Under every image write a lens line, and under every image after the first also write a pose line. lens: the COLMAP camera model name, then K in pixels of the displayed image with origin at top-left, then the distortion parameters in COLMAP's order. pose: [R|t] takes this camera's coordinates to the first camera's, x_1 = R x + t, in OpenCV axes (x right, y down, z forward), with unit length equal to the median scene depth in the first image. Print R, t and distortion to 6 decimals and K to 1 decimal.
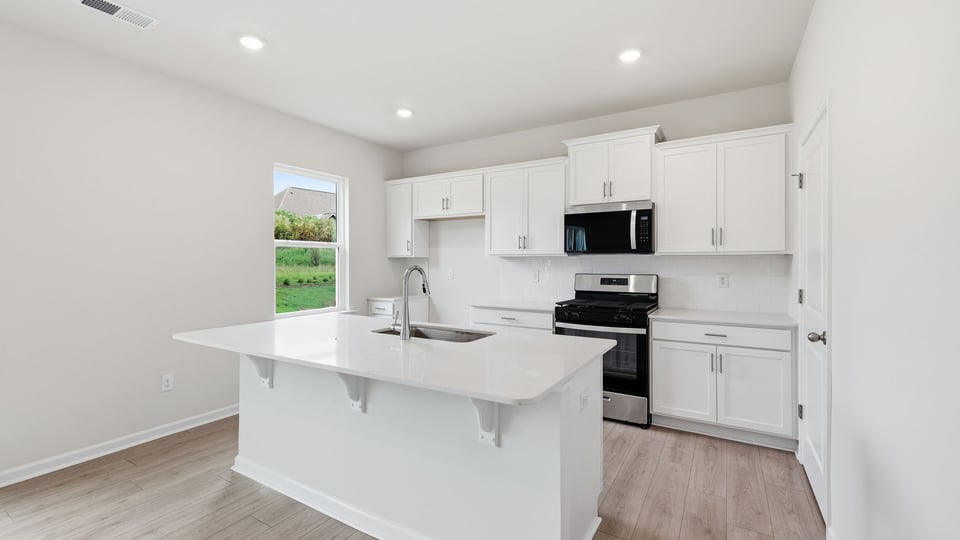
lens RADIAL K [[403.8, 0, 476.7], [0, 403.8, 262.6], [0, 0, 1]] dist [0.023216, -0.000311]
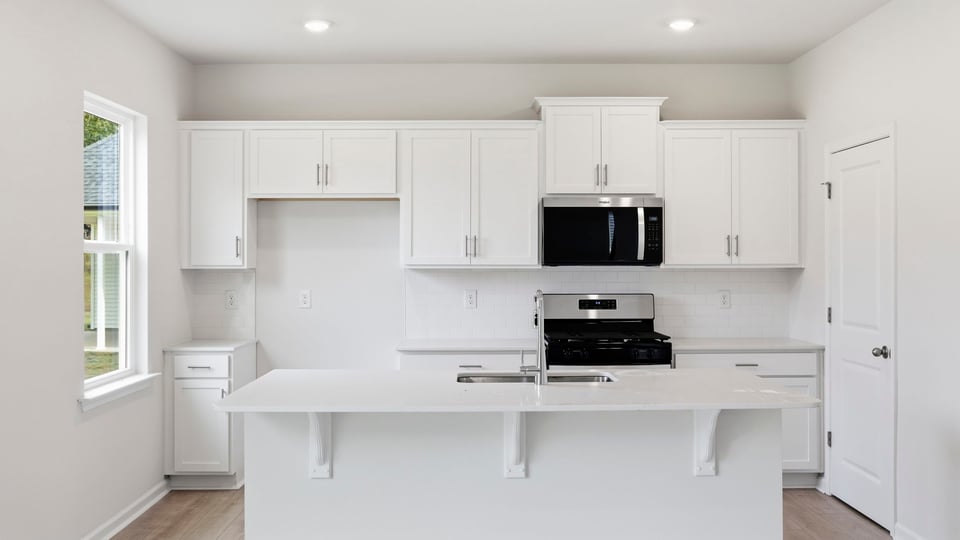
lens RADIAL K [[922.6, 0, 467.1], [0, 922.6, 258.0], [0, 0, 1]] dist [0.000513, 0.000000]
pose [[0.857232, 0.001033, 0.514930, -0.739807], [0.002120, 0.999982, -0.005535, -0.027467], [-0.514926, 0.005836, 0.857214, -0.276460]]
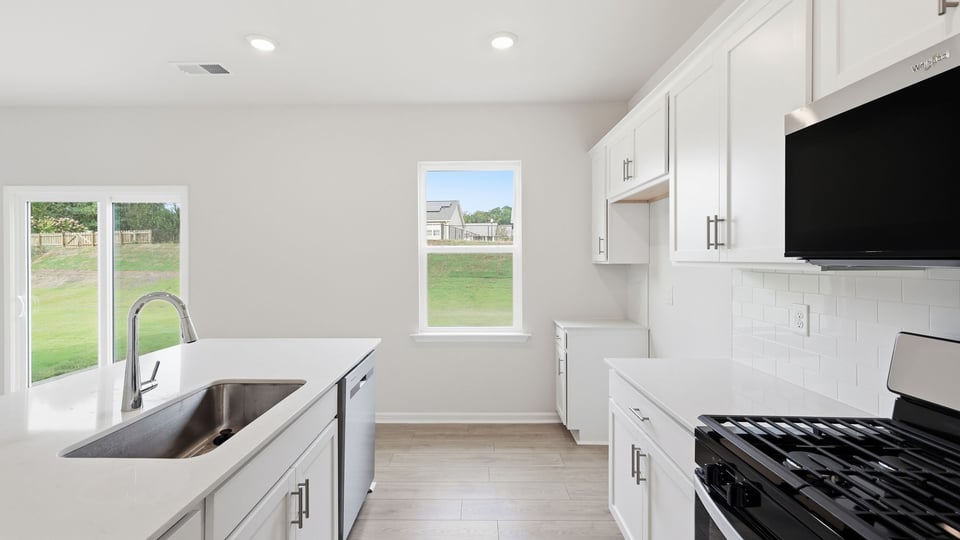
lens RADIAL K [[403.8, 0, 486.4], [0, 403.8, 260.4], [0, 0, 1]] dist [0.023216, -0.000311]
pose [[0.533350, 0.001347, -0.845894, 0.385141], [-0.000730, 0.999999, 0.001132, -0.026412], [0.845894, 0.000013, 0.533351, 0.688568]]
